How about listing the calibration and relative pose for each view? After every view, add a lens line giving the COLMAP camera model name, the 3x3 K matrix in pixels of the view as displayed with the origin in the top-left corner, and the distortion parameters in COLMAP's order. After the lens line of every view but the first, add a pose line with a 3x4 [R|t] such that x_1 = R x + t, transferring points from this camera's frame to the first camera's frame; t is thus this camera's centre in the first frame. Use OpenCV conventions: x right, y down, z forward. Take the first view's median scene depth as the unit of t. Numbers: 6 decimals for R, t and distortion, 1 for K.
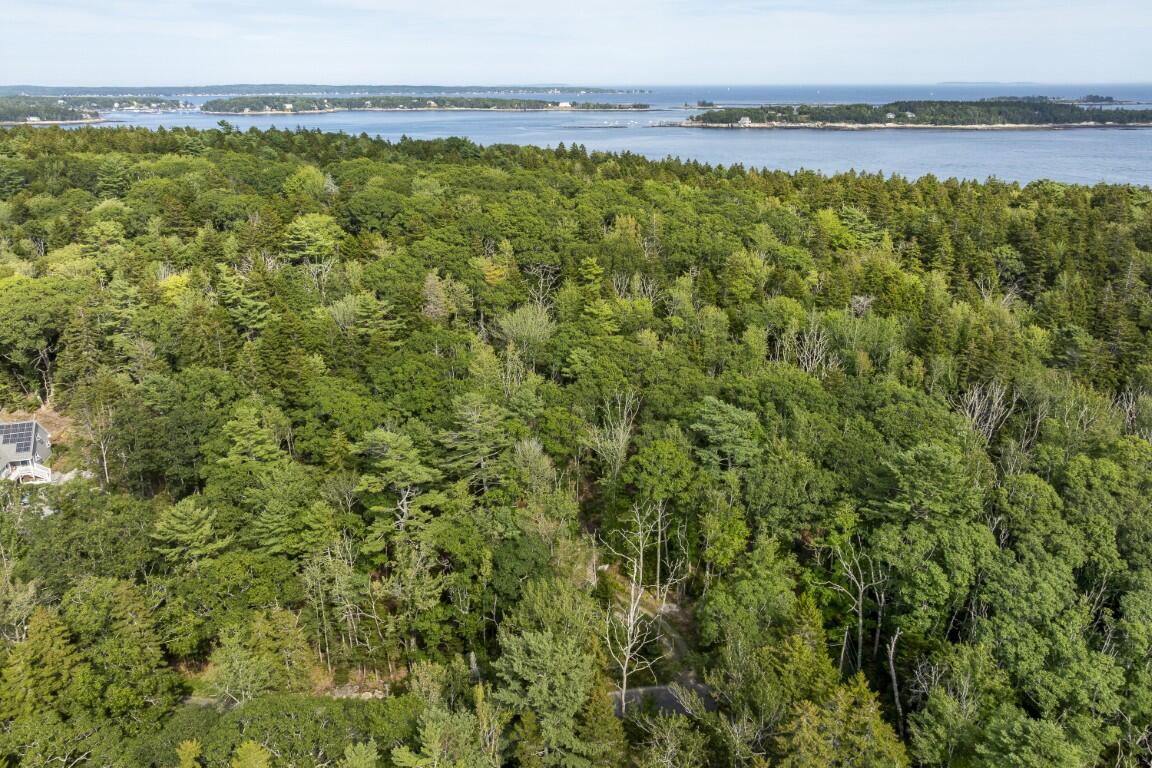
lens RADIAL K [[803.1, 0, 570.1], [0, 803.1, 383.7], [0, 0, 1]] dist [-0.013221, 0.008418]
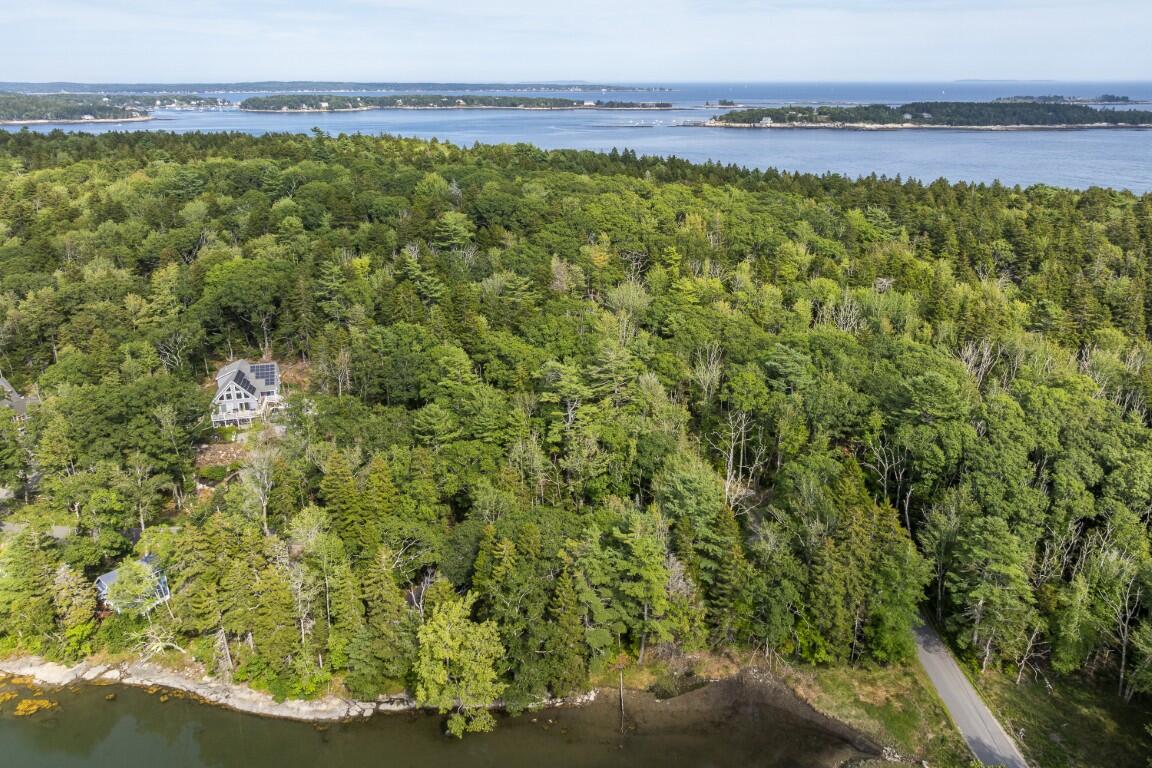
lens RADIAL K [[787.1, 0, 573.6], [0, 787.1, 375.7], [0, 0, 1]] dist [-0.016522, 0.013502]
pose [[0.999773, 0.008607, -0.019508, -0.118630], [-0.008602, 0.999963, 0.000360, 0.056122], [0.019510, -0.000192, 0.999810, -0.293255]]
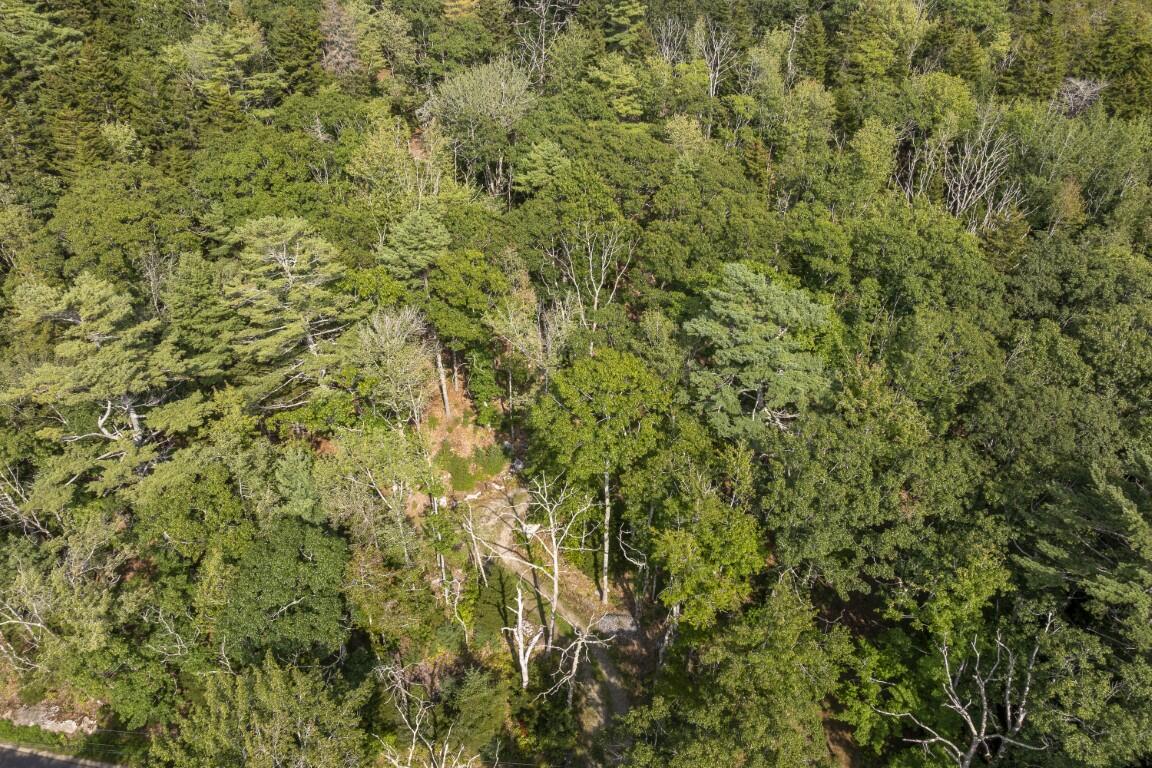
lens RADIAL K [[803.1, 0, 557.2], [0, 803.1, 410.6], [0, 0, 1]] dist [-0.013221, 0.008418]
pose [[0.984602, 0.114313, -0.132253, 0.103486], [-0.072075, 0.954723, 0.288634, -0.022927], [0.159260, -0.274658, 0.948261, 0.363570]]
